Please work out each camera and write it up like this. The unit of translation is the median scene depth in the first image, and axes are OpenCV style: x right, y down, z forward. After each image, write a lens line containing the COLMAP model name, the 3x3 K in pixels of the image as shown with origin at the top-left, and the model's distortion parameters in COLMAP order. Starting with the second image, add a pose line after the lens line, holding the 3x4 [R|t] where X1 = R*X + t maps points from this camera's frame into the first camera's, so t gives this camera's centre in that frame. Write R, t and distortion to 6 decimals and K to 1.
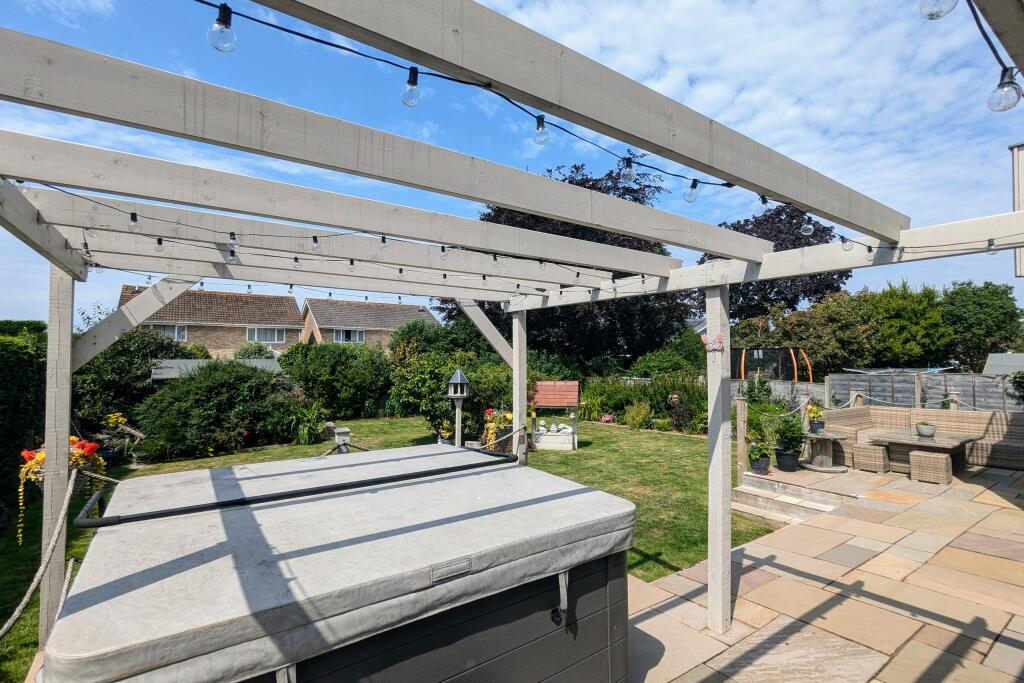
lens RADIAL K [[483.6, 0, 513.4], [0, 483.6, 341.0], [0, 0, 1]] dist [-0.014749, 0.010304]
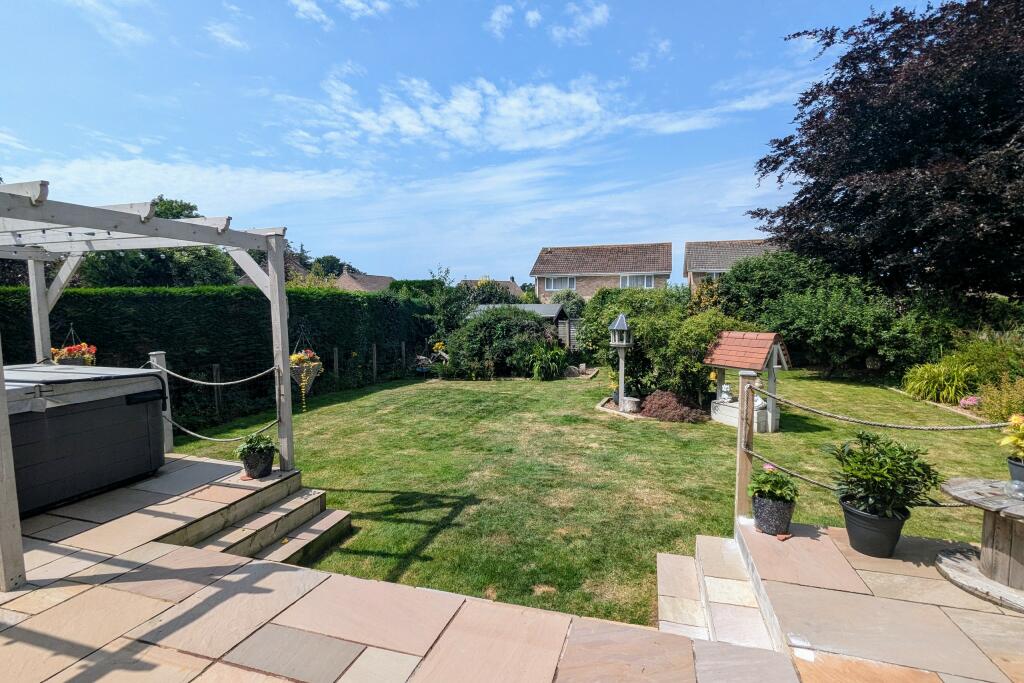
lens RADIAL K [[483.6, 0, 513.4], [0, 483.6, 341.0], [0, 0, 1]] dist [-0.014749, 0.010304]
pose [[0.621279, 0.053319, -0.781773, 0.386233], [0.034896, 0.994810, 0.095580, 0.015428], [0.782812, -0.086663, 0.616194, 0.272811]]
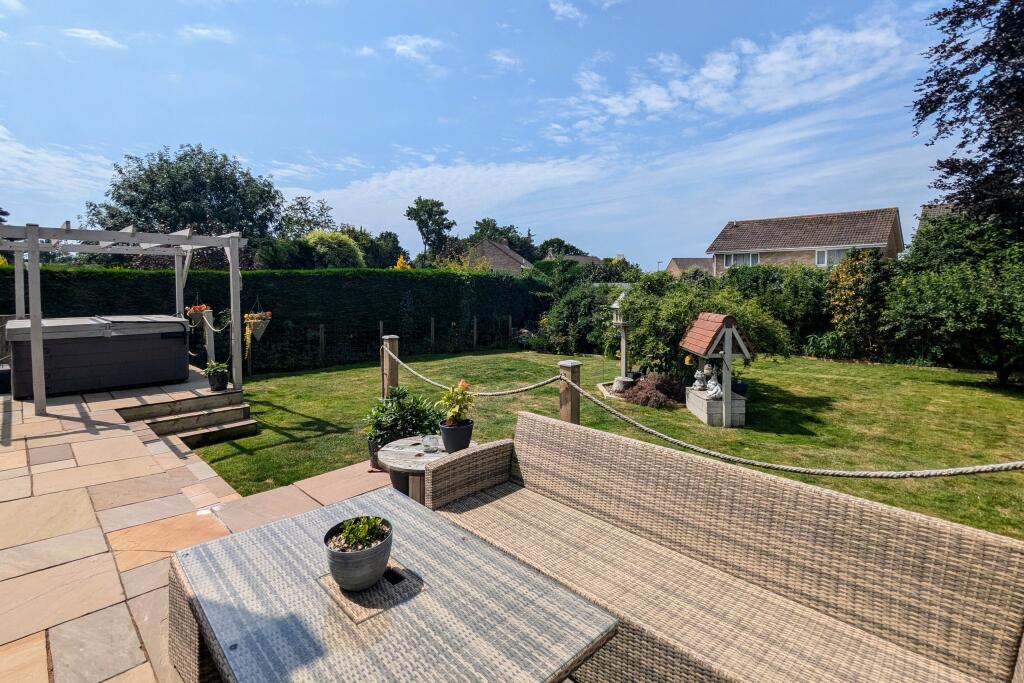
lens RADIAL K [[484.9, 0, 515.1], [0, 484.9, 308.2], [0, 0, 1]] dist [0.002859, 0.000488]
pose [[0.187700, 0.046234, -0.981138, 0.601602], [0.035593, 0.997915, 0.053834, 0.029159], [0.981581, -0.045026, 0.185663, 0.566466]]
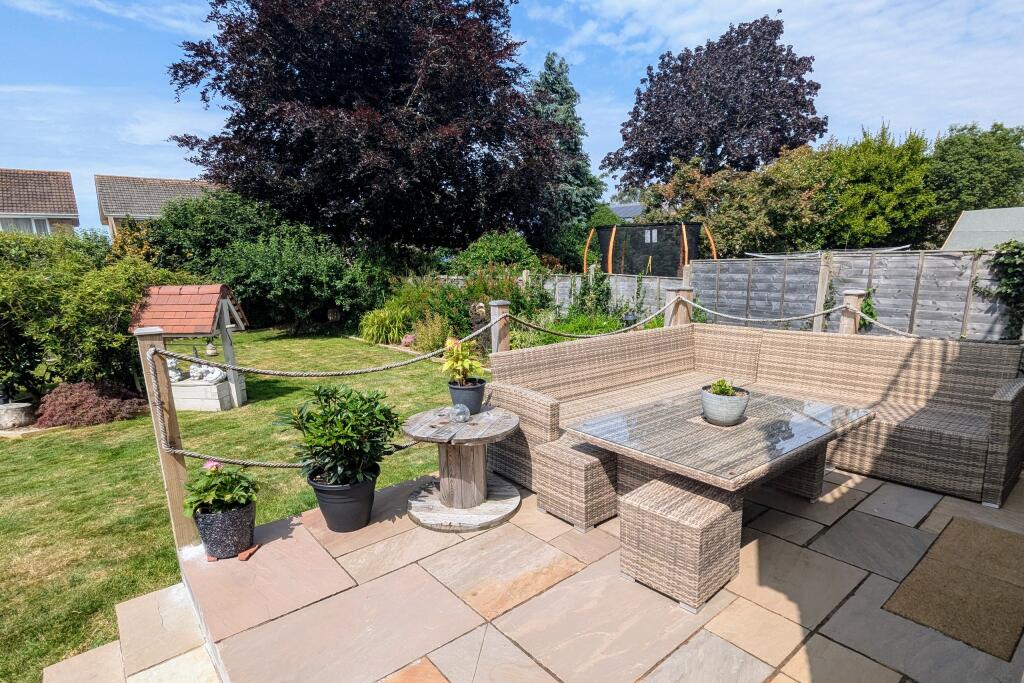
lens RADIAL K [[525.9, 0, 512.1], [0, 525.9, 385.0], [0, 0, 1]] dist [0.000430, 0.001405]
pose [[0.997522, -0.036772, 0.059985, 0.371640], [0.019233, 0.962598, 0.270250, 0.034947], [-0.067679, -0.268427, 0.960920, 0.351602]]
